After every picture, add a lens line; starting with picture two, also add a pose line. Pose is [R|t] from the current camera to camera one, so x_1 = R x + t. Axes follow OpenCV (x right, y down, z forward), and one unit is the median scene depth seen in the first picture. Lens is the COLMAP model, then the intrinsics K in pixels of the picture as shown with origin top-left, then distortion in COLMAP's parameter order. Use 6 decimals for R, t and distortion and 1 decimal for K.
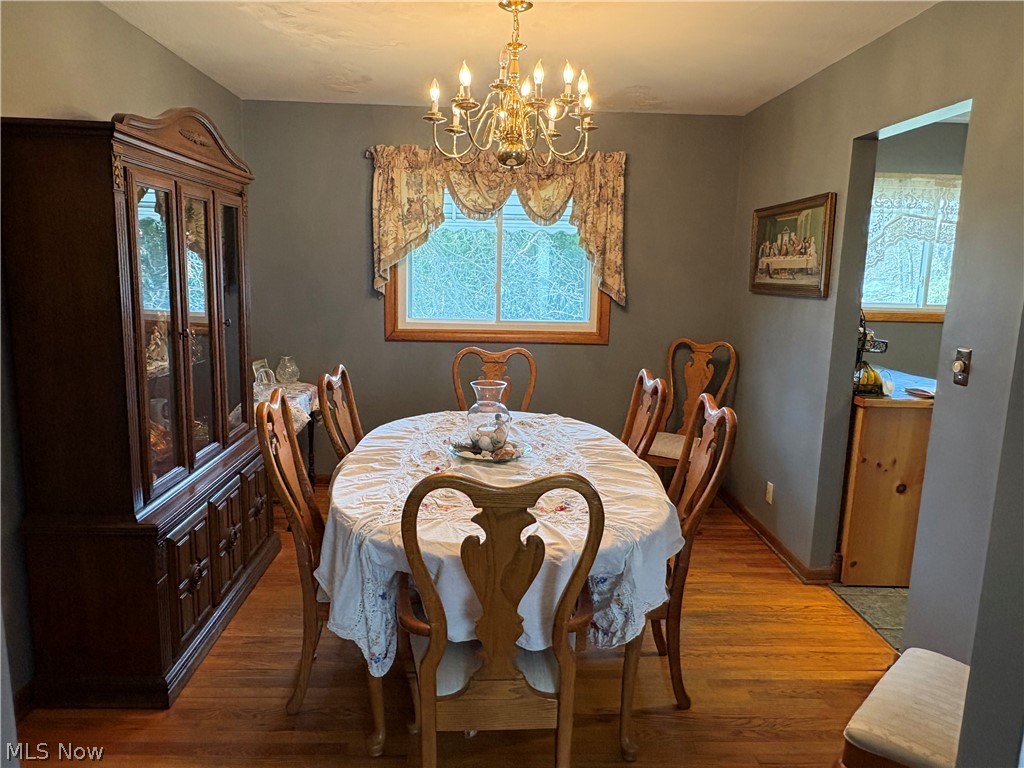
lens RADIAL K [[711.6, 0, 512.0], [0, 711.6, 384.0], [0, 0, 1]] dist [-0.001362, 0.000061]
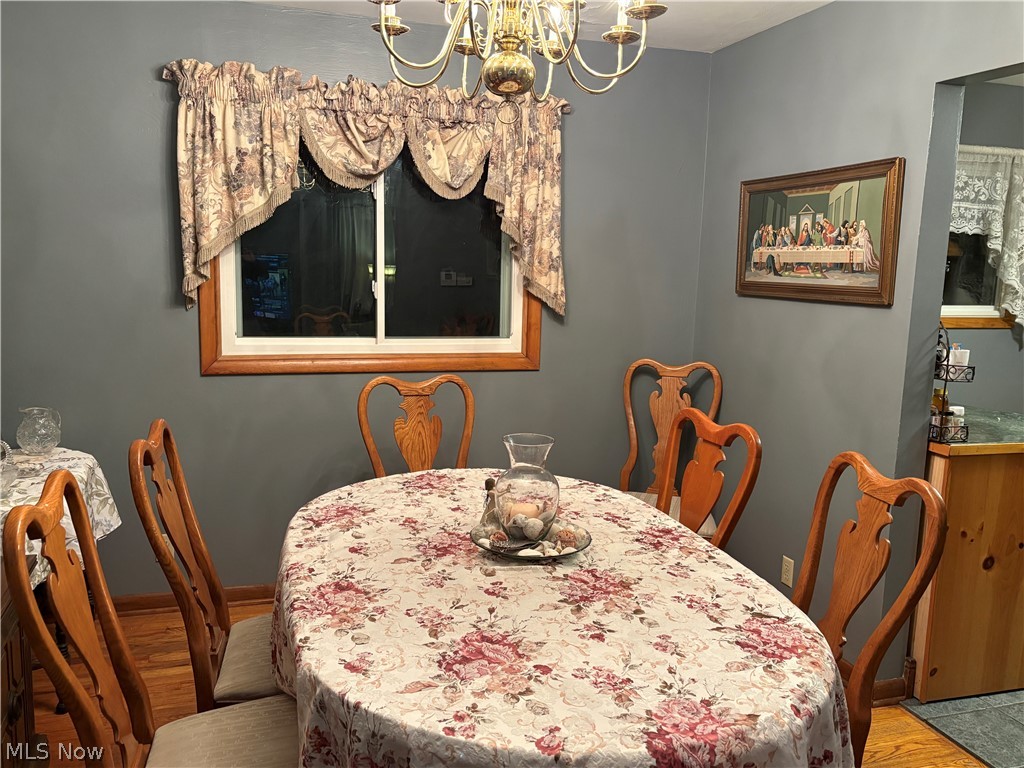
lens RADIAL K [[865.7, 0, 512.0], [0, 865.7, 384.0], [0, 0, 1]] dist [0.084151, -0.127295]
pose [[0.963729, -0.035118, 0.264561, -0.125645], [0.038273, 0.999244, -0.006779, -0.039482], [-0.264123, 0.016659, 0.964345, 0.197461]]
